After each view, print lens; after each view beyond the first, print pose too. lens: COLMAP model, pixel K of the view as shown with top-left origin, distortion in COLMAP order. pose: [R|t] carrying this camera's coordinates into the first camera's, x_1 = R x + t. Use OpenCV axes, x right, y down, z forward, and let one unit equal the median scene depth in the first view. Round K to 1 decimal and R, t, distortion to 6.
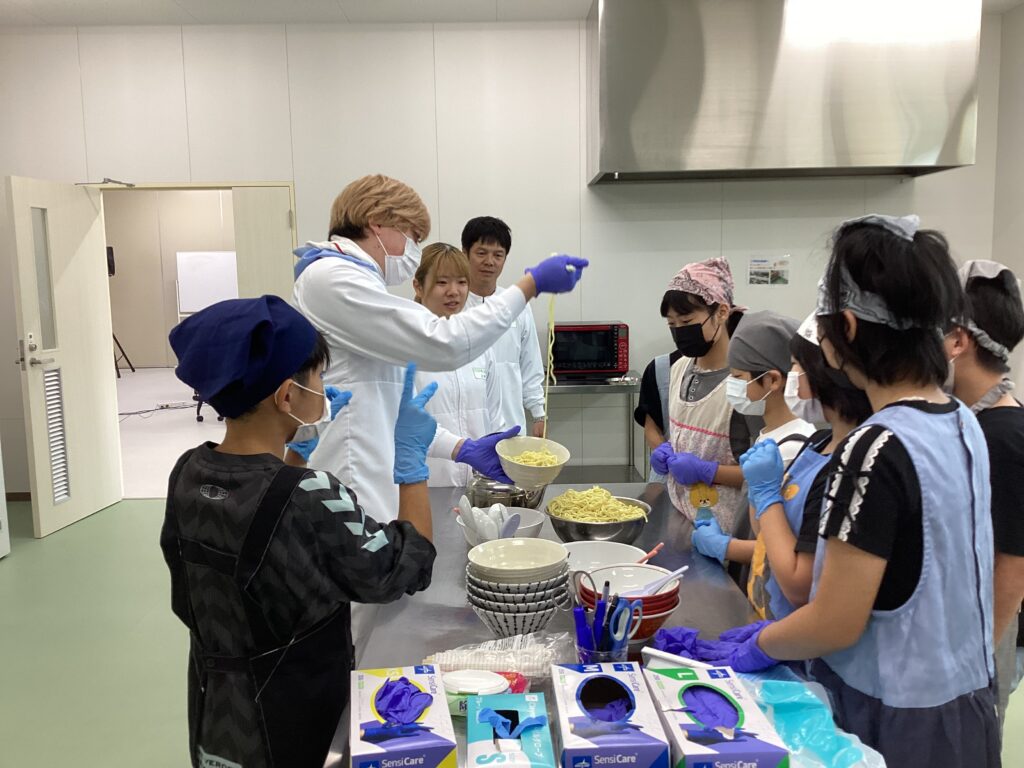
lens RADIAL K [[919.8, 0, 512.0], [0, 919.8, 384.0], [0, 0, 1]] dist [0.012379, -0.002597]
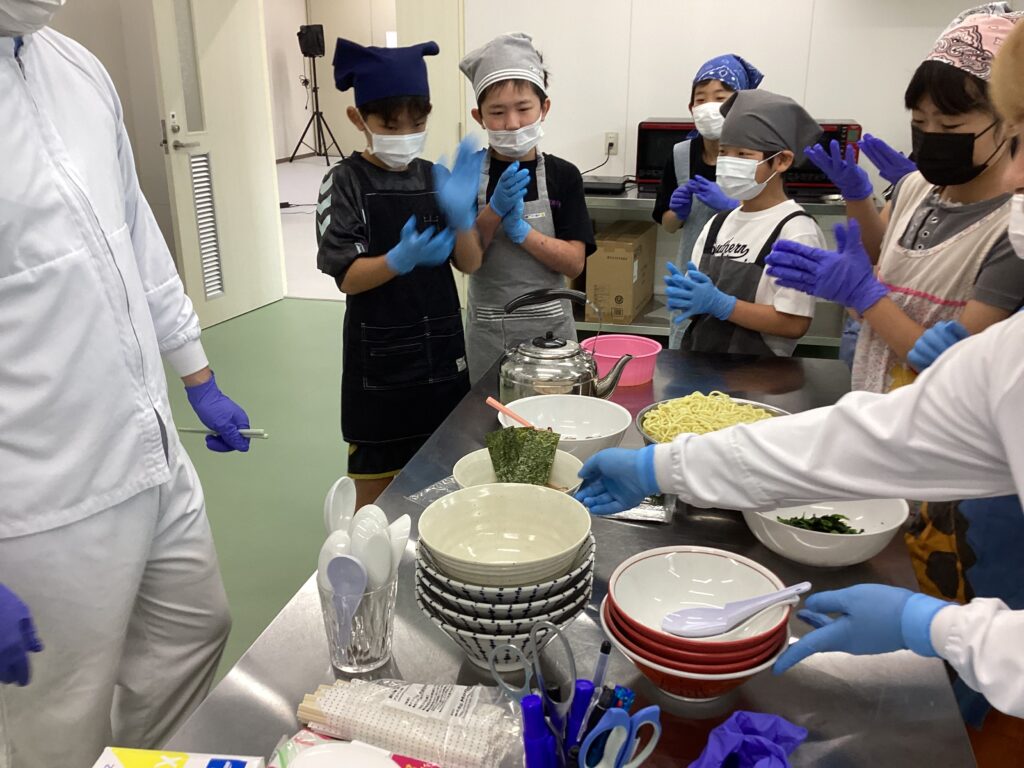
lens RADIAL K [[919.8, 0, 512.0], [0, 919.8, 384.0], [0, 0, 1]] dist [0.012379, -0.002597]
pose [[0.966098, 0.105481, -0.235643, 0.048281], [-0.053357, 0.974600, 0.217504, -0.009433], [0.252601, -0.197557, 0.947187, 0.164602]]
